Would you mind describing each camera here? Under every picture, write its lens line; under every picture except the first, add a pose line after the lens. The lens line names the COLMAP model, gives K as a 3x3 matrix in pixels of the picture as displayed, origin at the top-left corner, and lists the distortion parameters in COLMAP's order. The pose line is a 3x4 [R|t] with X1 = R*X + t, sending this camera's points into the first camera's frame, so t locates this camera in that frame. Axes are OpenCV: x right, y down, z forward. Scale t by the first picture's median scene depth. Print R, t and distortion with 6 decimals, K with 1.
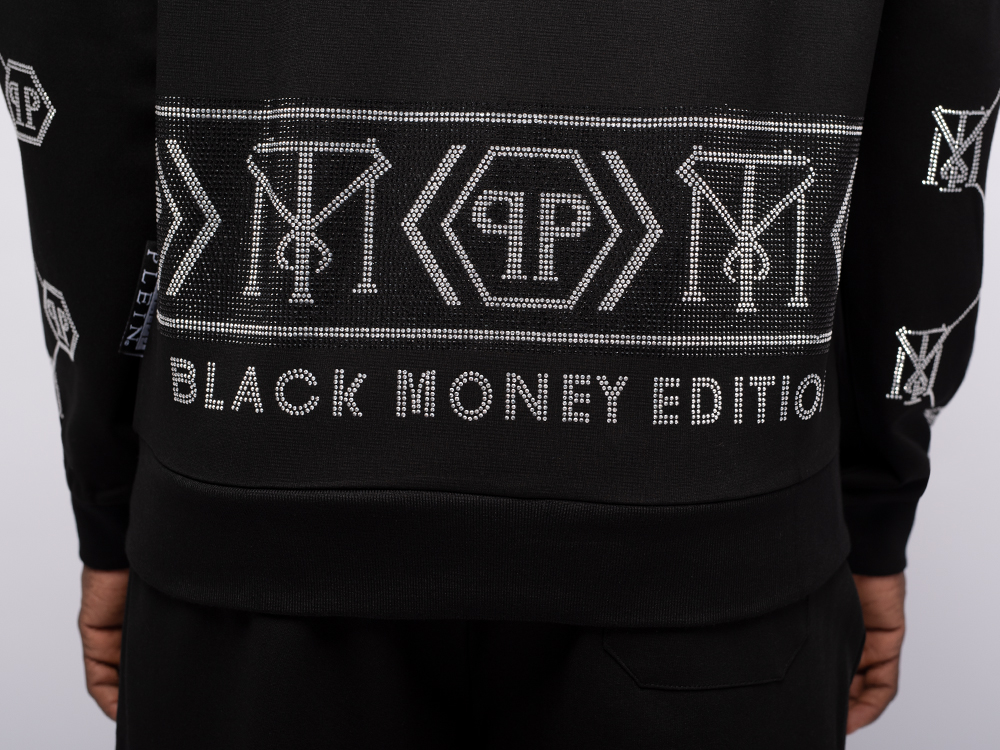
lens RADIAL K [[1924.7, 0, 500.0], [0, 1924.7, 375.0], [0, 0, 1]] dist [0.019866, -0.051760]
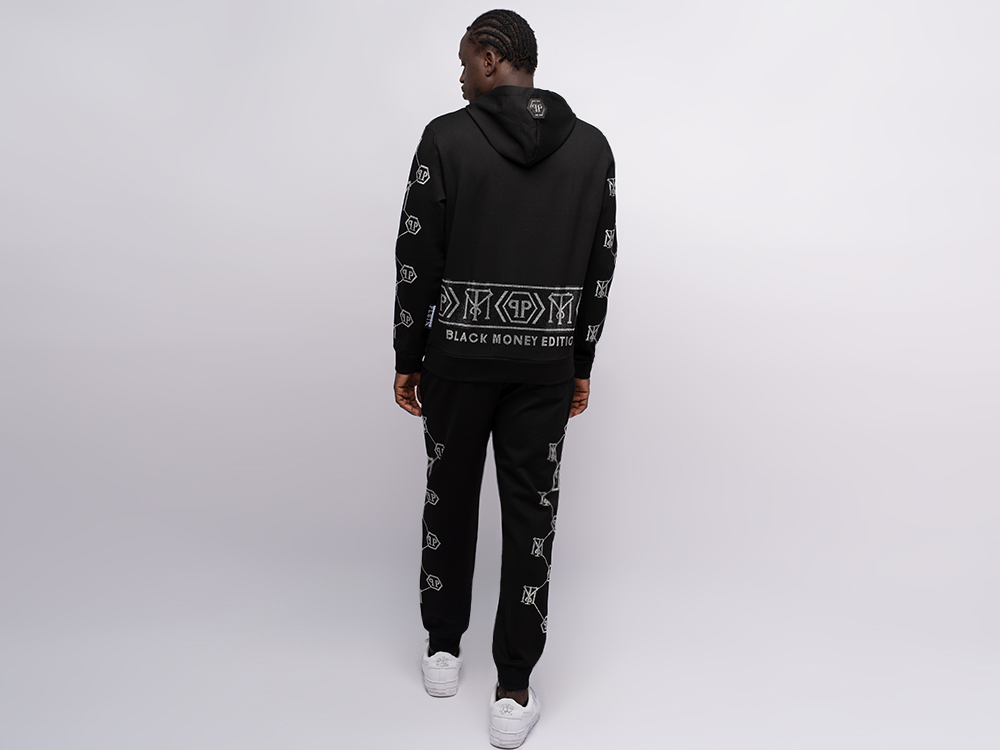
lens RADIAL K [[1924.7, 0, 500.0], [0, 1924.7, 375.0], [0, 0, 1]] dist [0.019866, -0.051760]
pose [[0.987441, 0.020341, 0.156675, -0.839917], [-0.032419, 0.996662, 0.074927, -0.279883], [-0.154628, -0.079065, 0.984804, -4.085476]]
